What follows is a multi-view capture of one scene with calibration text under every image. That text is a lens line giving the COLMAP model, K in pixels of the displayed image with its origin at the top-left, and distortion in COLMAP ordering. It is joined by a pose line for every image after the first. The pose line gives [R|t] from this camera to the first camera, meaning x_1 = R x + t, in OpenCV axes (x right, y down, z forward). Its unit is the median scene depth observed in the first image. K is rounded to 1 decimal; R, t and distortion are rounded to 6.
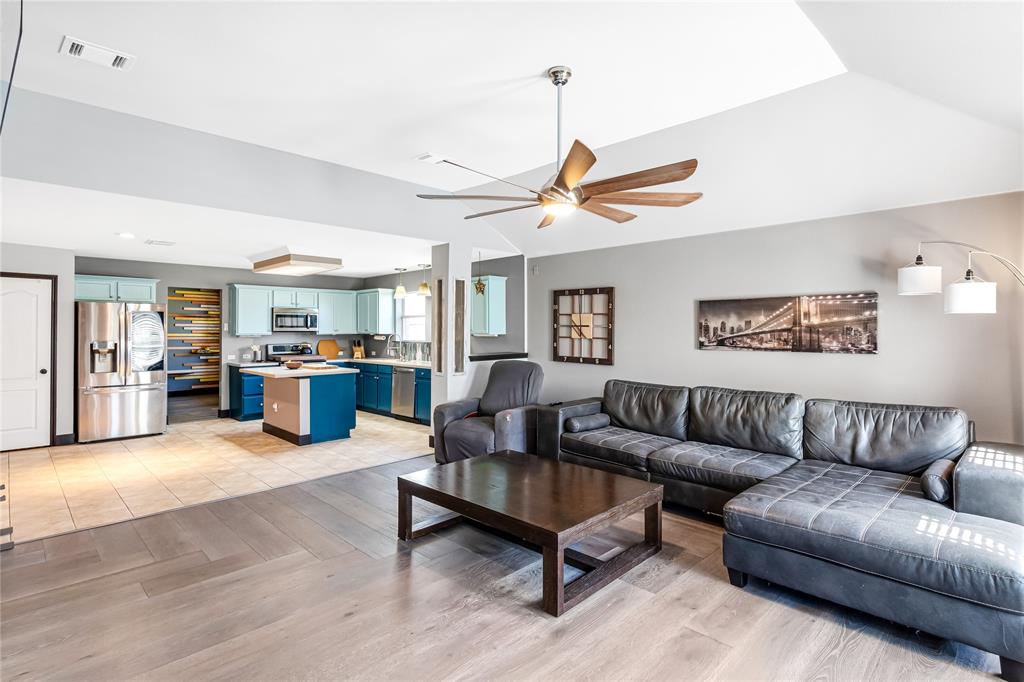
lens RADIAL K [[510.6, 0, 520.7], [0, 510.6, 318.8], [0, 0, 1]] dist [-0.002874, -0.001381]
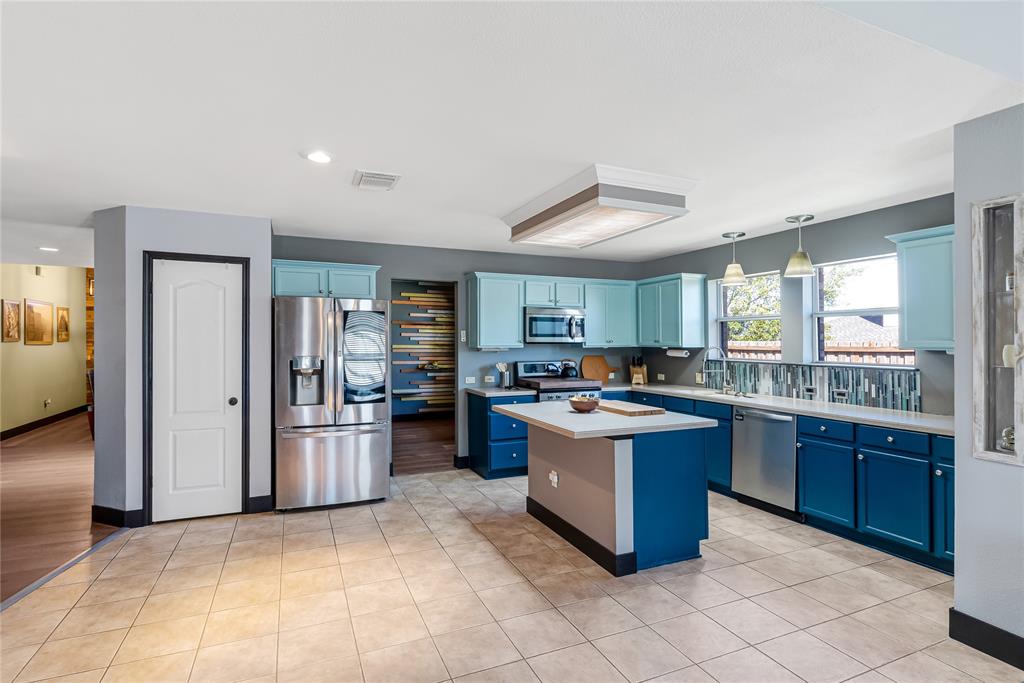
lens RADIAL K [[510.6, 0, 512.3], [0, 510.6, 339.0], [0, 0, 1]] dist [-0.002874, -0.001381]
pose [[0.927366, 0.000870, -0.374153, -0.256408], [0.005107, 0.999875, 0.014985, 0.010075], [0.374120, -0.015808, 0.927246, 0.382716]]
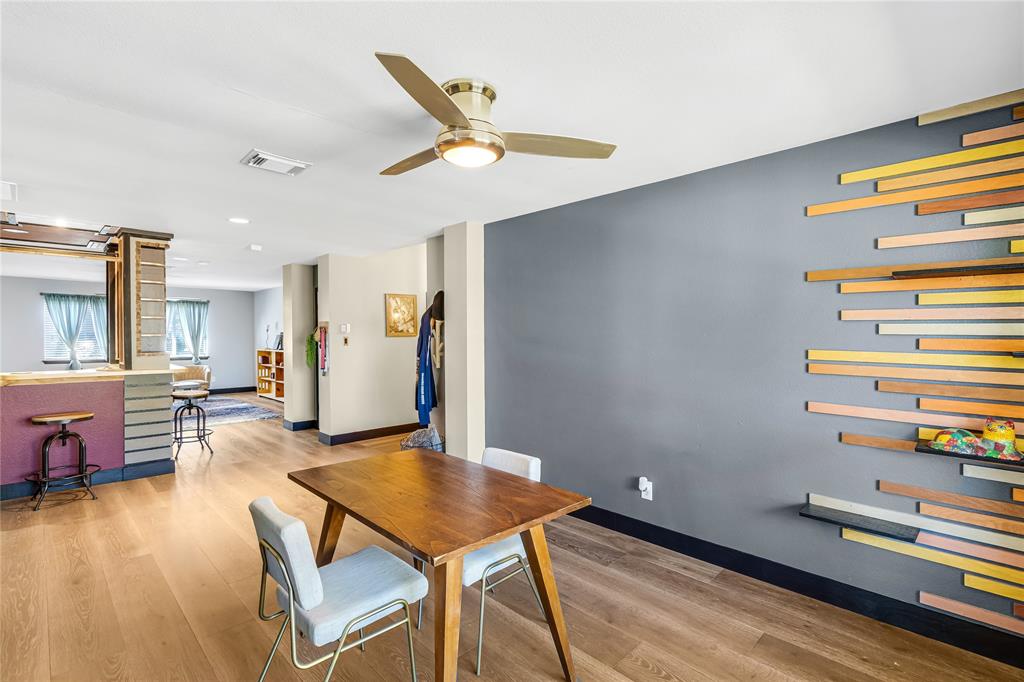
lens RADIAL K [[510.6, 0, 511.4], [0, 510.6, 336.9], [0, 0, 1]] dist [-0.002874, -0.001381]
pose [[-0.049798, 0.005241, -0.998746, -0.538516], [0.016419, 0.999855, 0.004428, 0.023792], [0.998624, -0.016177, -0.049877, 1.075831]]
